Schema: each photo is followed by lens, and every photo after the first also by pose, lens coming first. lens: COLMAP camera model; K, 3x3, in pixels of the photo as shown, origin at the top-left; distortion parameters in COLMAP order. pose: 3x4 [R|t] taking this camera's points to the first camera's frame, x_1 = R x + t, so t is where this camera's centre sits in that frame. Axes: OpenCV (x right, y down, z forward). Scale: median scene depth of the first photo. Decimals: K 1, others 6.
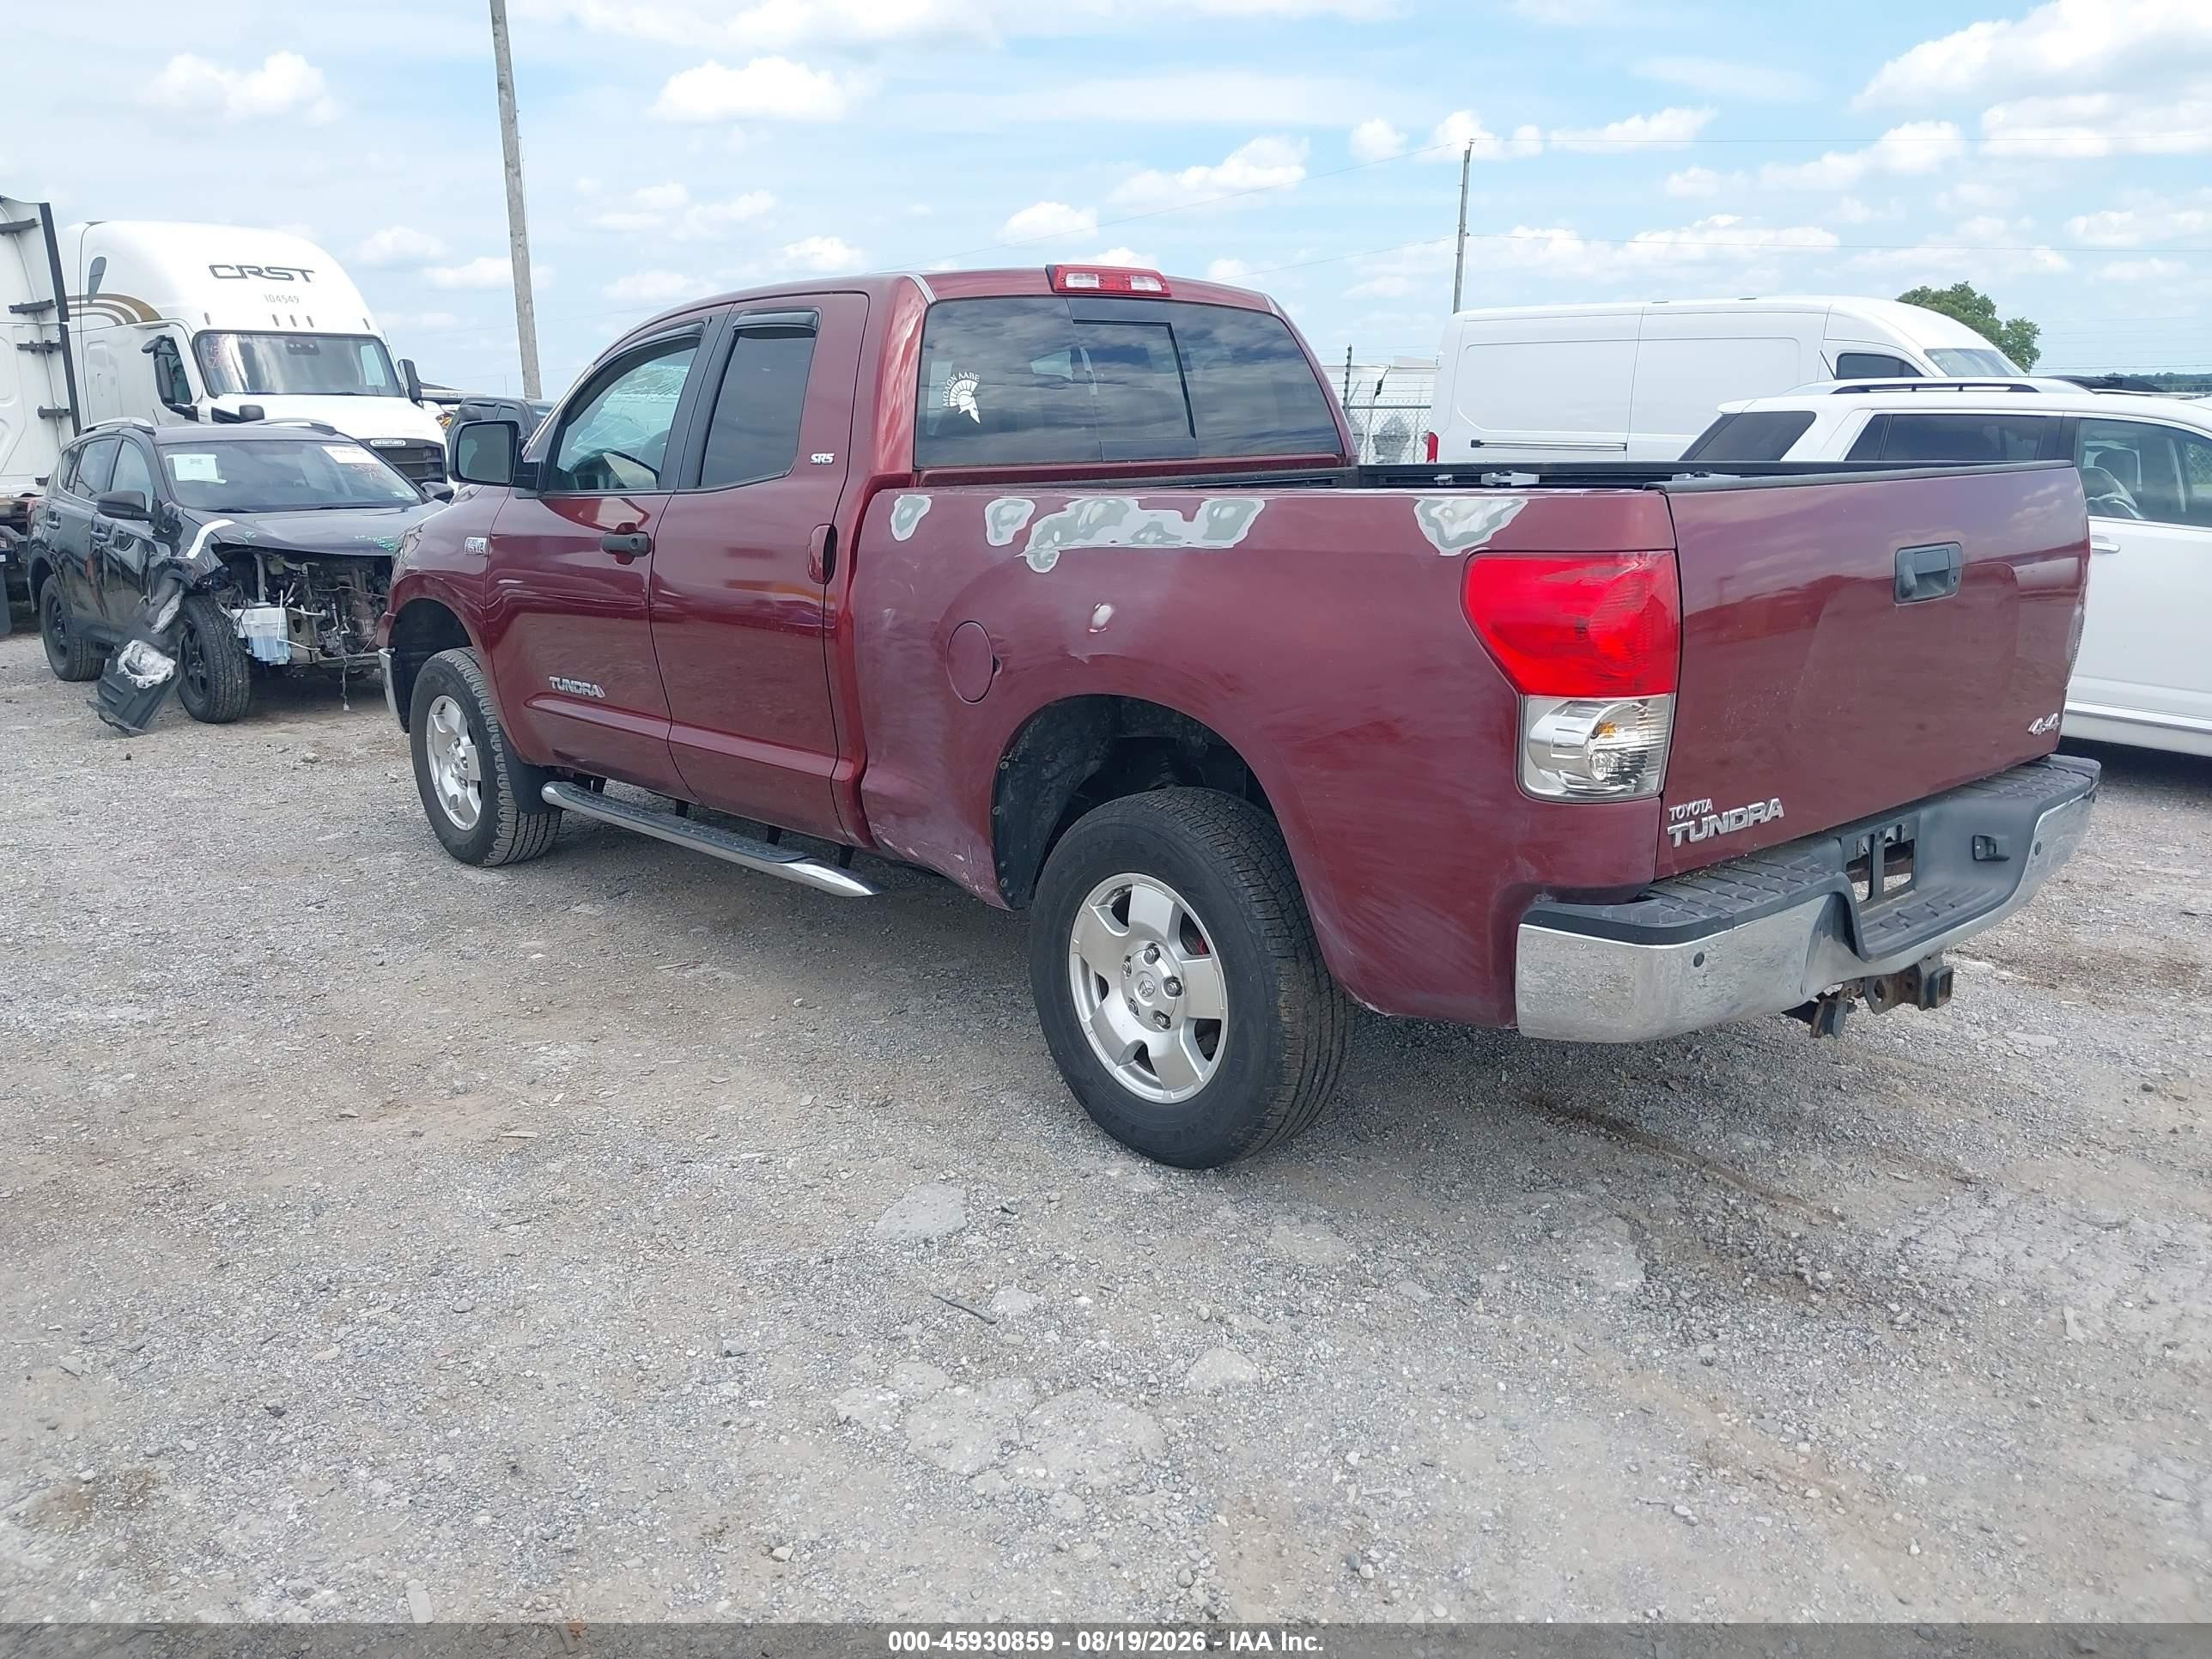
lens RADIAL K [[1760.6, 0, 1109.9], [0, 1760.6, 838.6], [0, 0, 1]] dist [-0.004376, 0.000631]
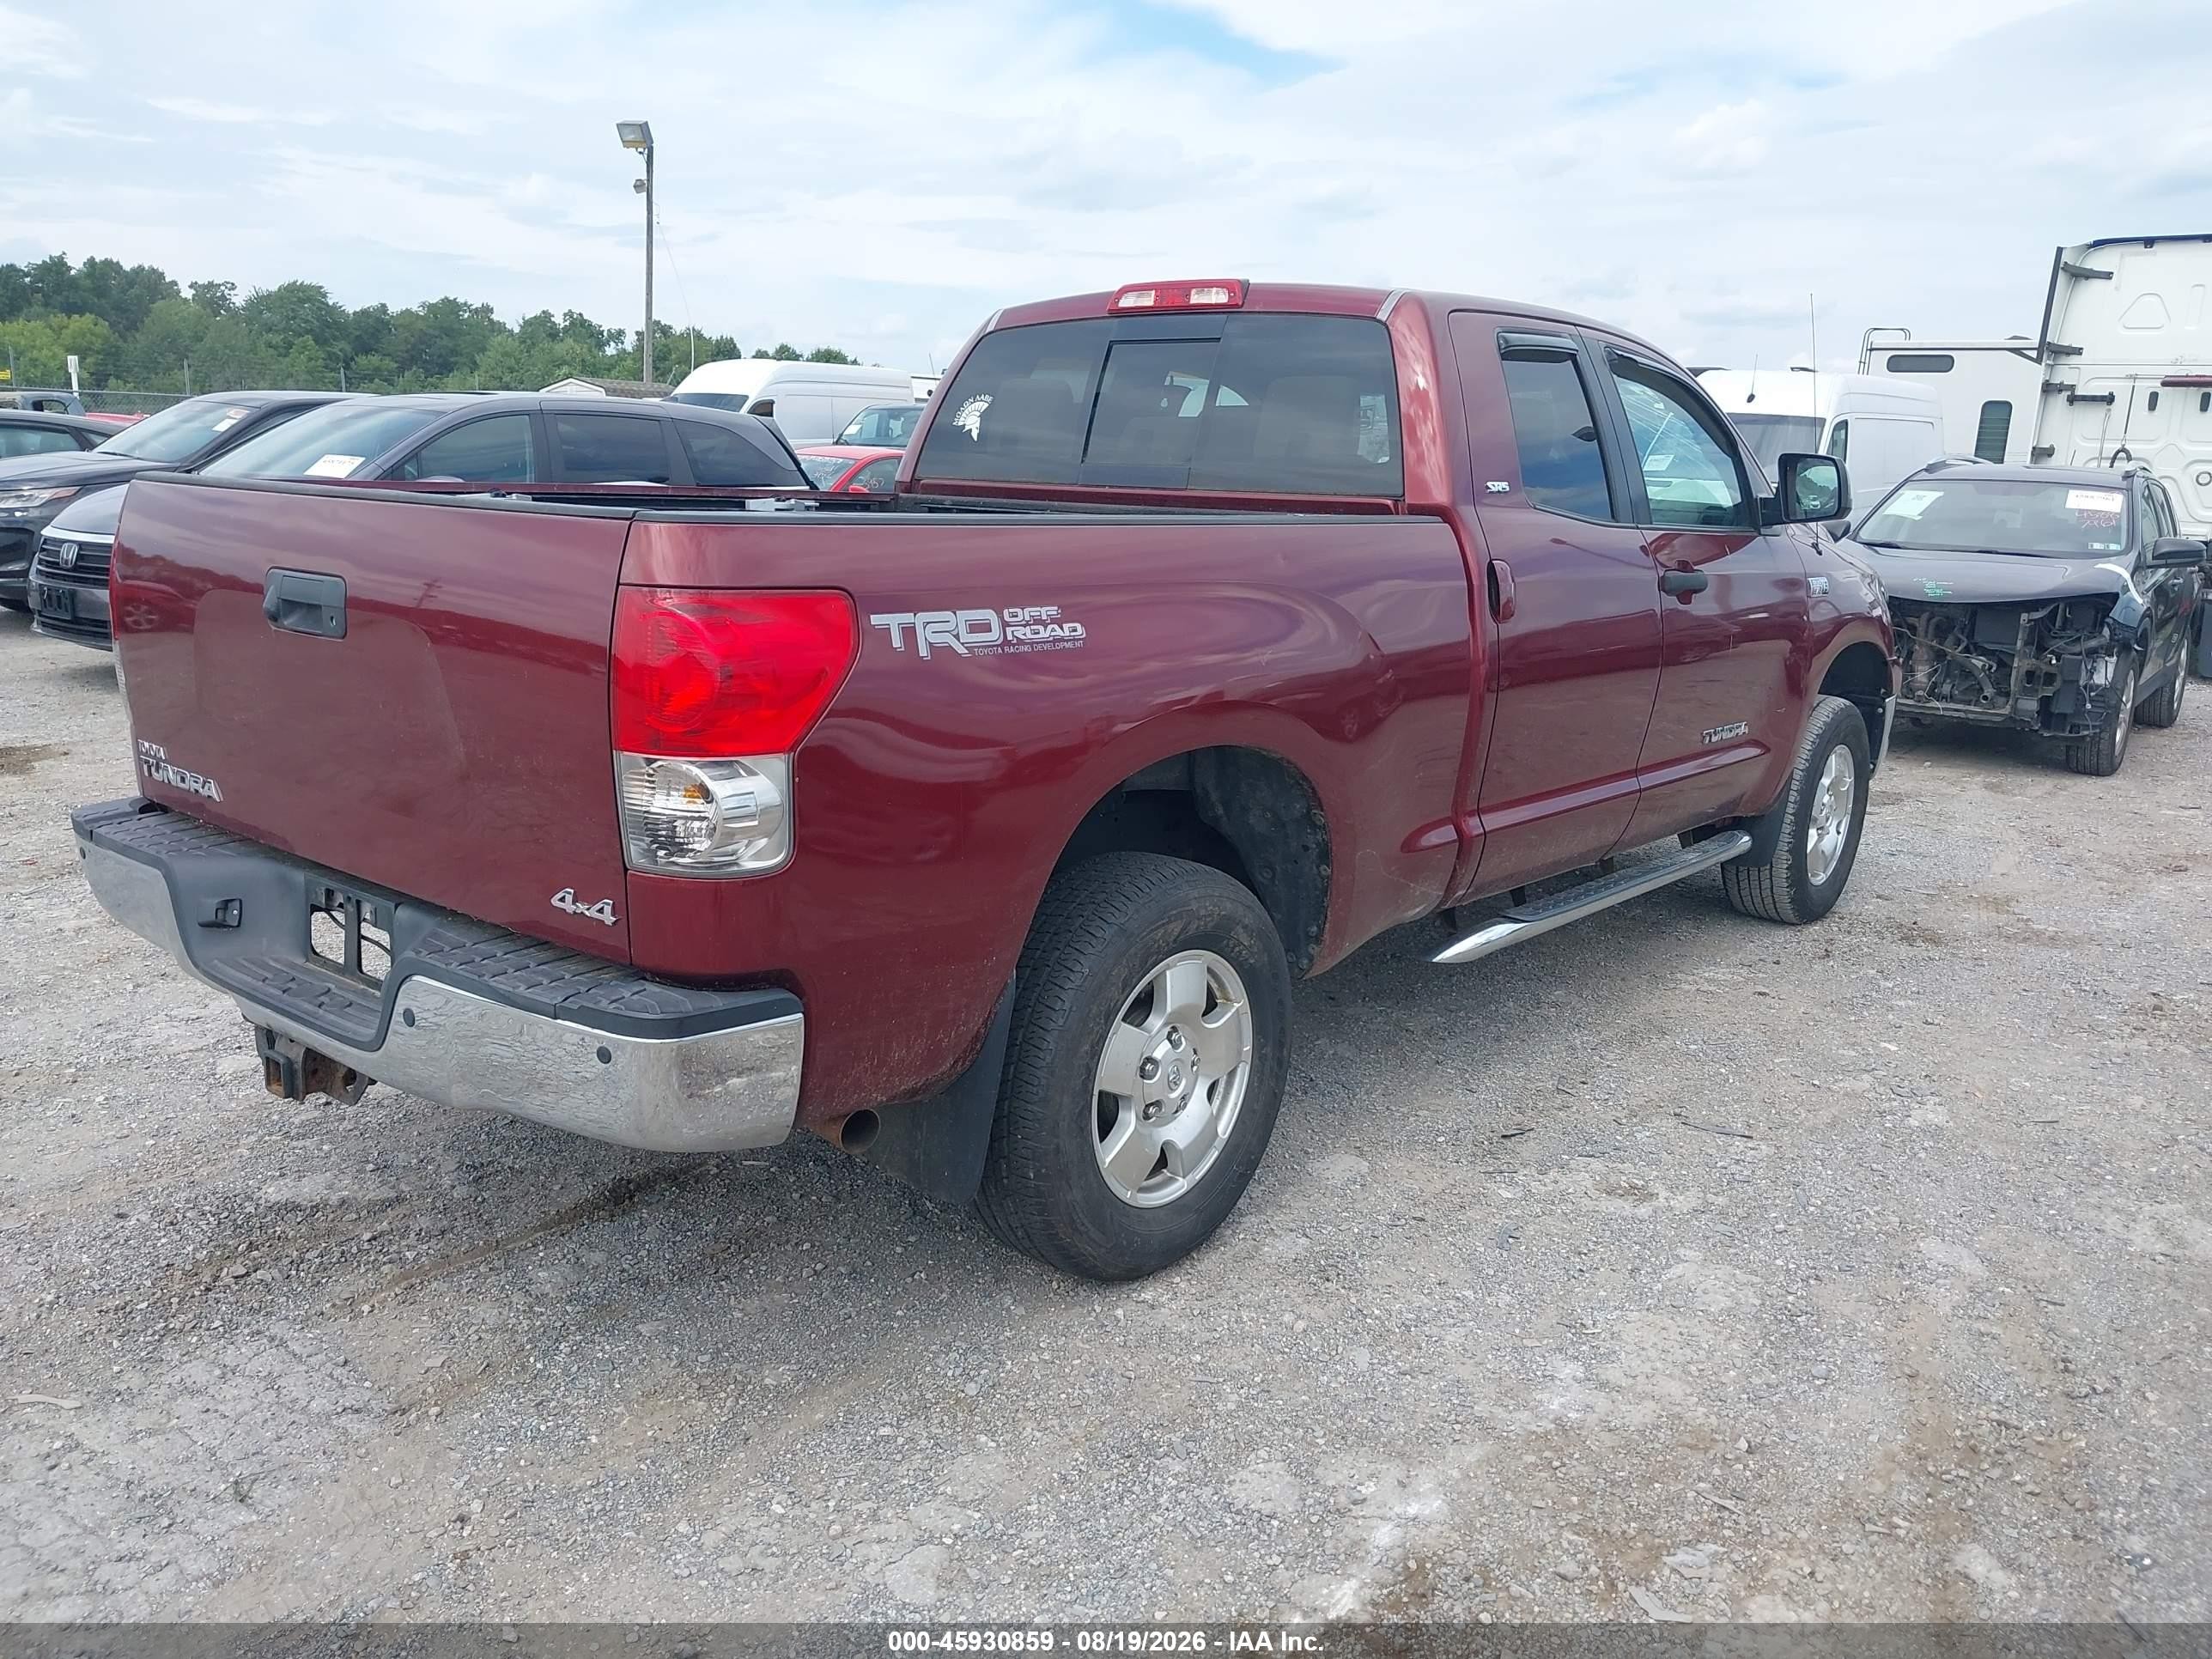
lens RADIAL K [[1760.6, 0, 1118.4], [0, 1760.6, 849.1], [0, 0, 1]] dist [-0.004376, 0.000631]
pose [[0.146128, 0.236610, -0.960553, 1.125698], [-0.258357, 0.946406, 0.193821, -0.250791], [0.954934, 0.219843, 0.199426, 1.002054]]
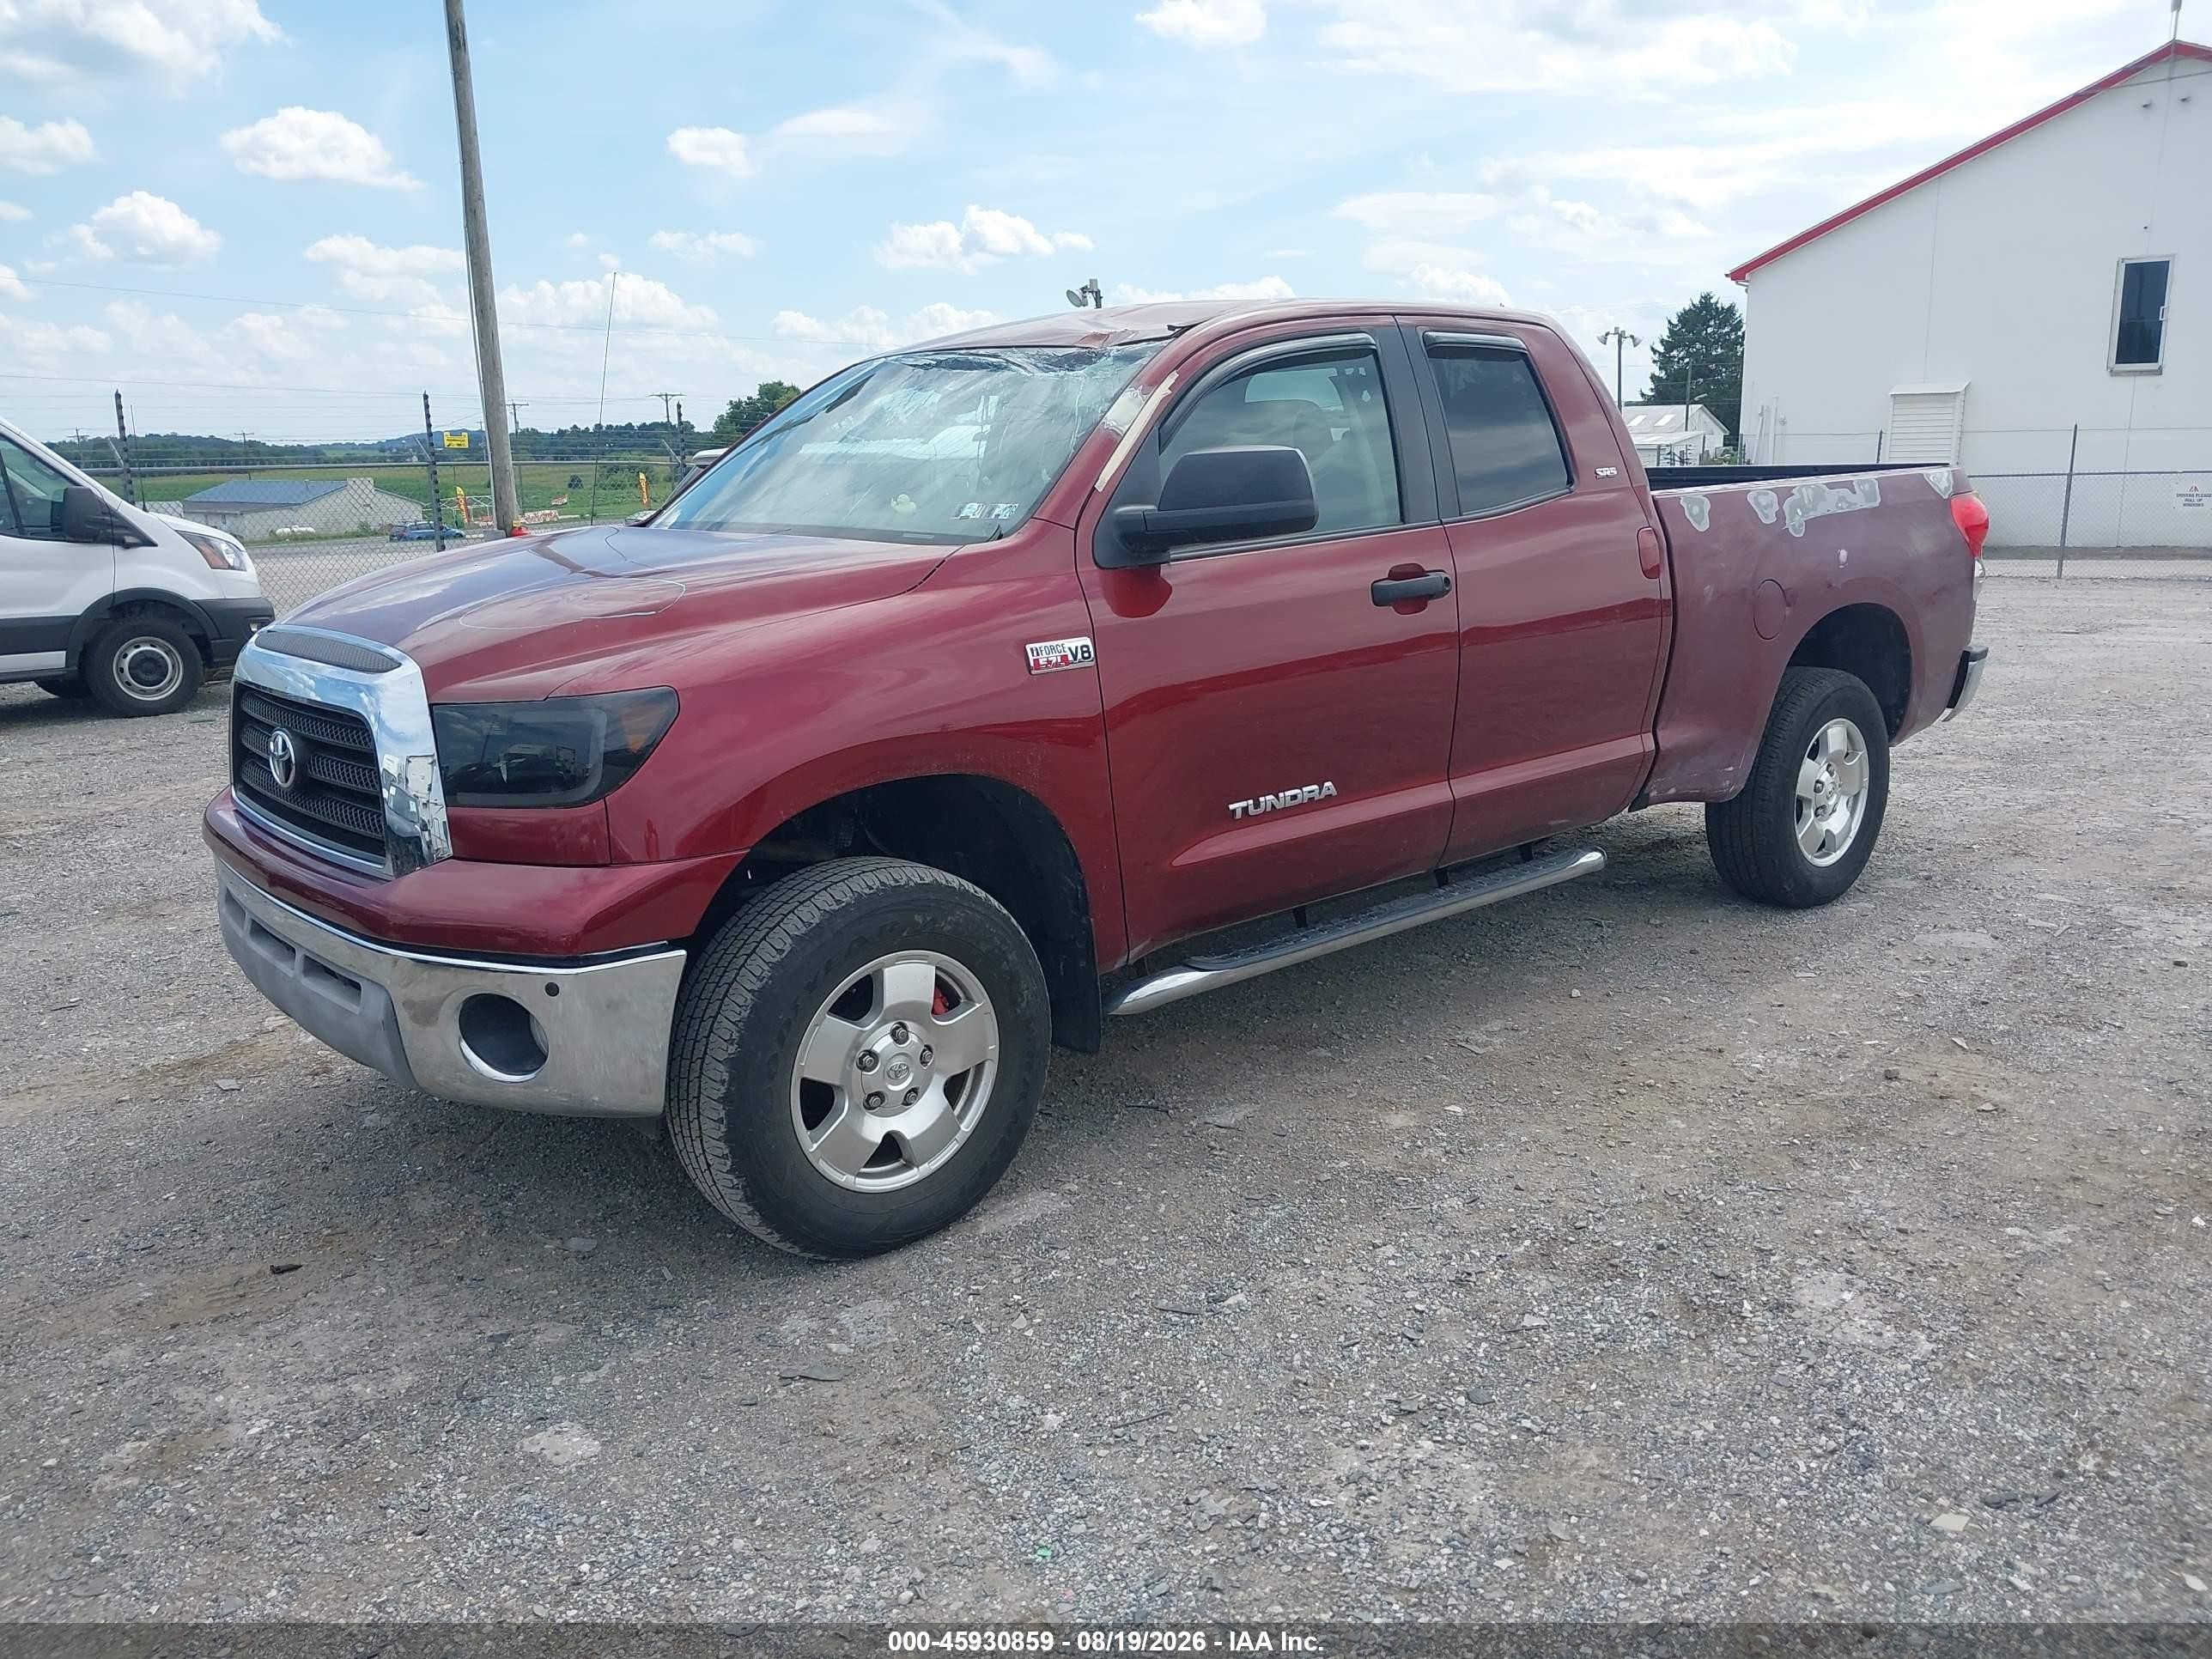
lens RADIAL K [[1760.6, 0, 1103.3], [0, 1760.6, 818.7], [0, 0, 1]] dist [-0.004376, 0.000631]
pose [[0.021525, -0.191317, 0.981292, -1.397486], [0.258994, 0.949080, 0.179356, -0.310870], [-0.965639, 0.250288, 0.069979, 1.378328]]
